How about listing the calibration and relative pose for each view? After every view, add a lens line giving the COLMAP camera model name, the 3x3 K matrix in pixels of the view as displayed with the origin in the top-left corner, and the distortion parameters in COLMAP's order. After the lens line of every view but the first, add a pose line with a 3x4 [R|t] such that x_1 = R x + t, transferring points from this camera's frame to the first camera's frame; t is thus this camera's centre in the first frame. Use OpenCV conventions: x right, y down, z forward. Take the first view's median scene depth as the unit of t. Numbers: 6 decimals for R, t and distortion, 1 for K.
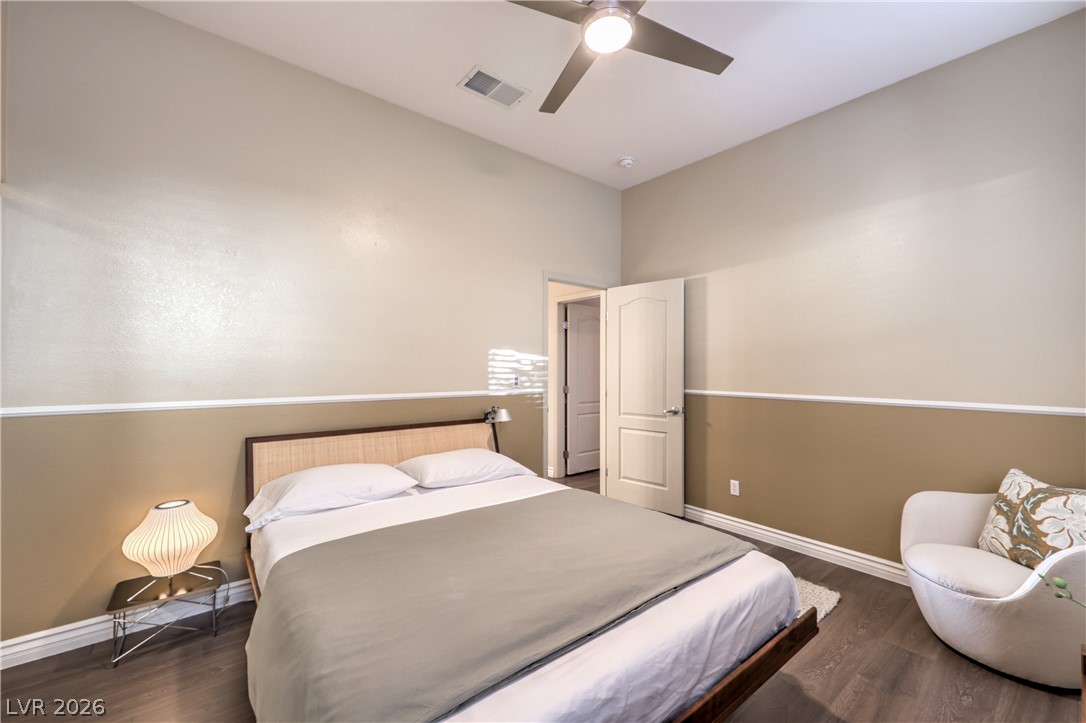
lens RADIAL K [[450.8, 0, 555.6], [0, 450.8, 368.3], [0, 0, 1]] dist [0.004632, 0.000283]
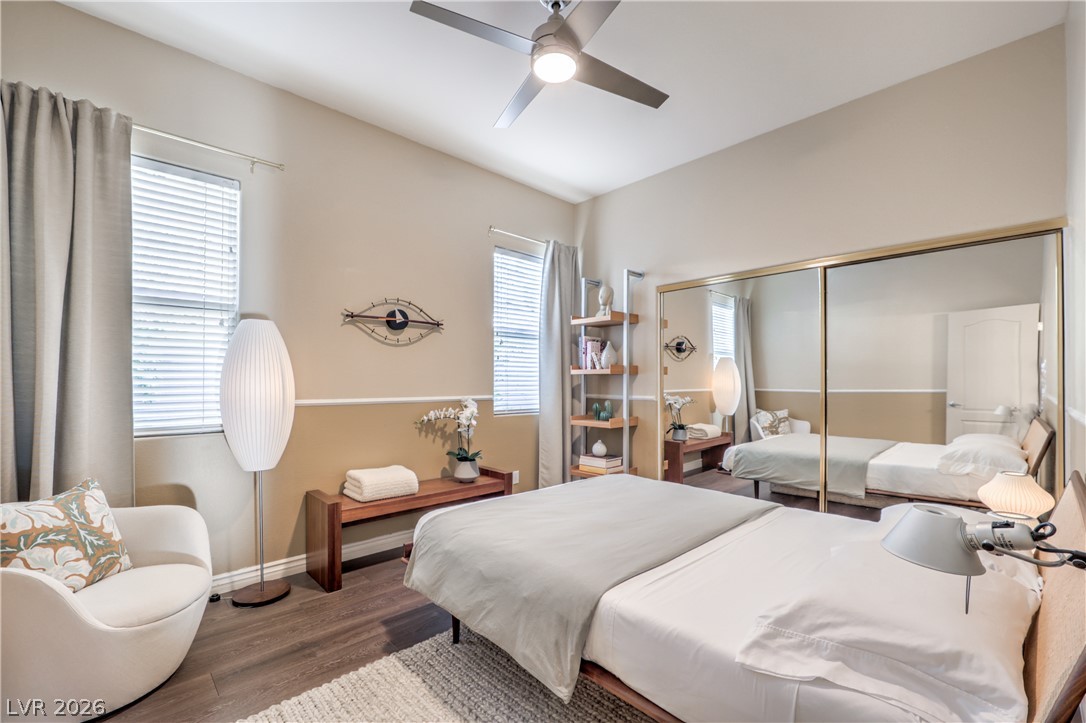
lens RADIAL K [[460.6, 0, 546.6], [0, 460.6, 371.6], [0, 0, 1]] dist [0.001040, -0.000101]
pose [[-0.997324, -0.004740, -0.072955, 0.203584], [-0.003186, 0.999766, -0.021399, 0.031493], [0.073039, -0.021109, -0.997106, 1.969577]]
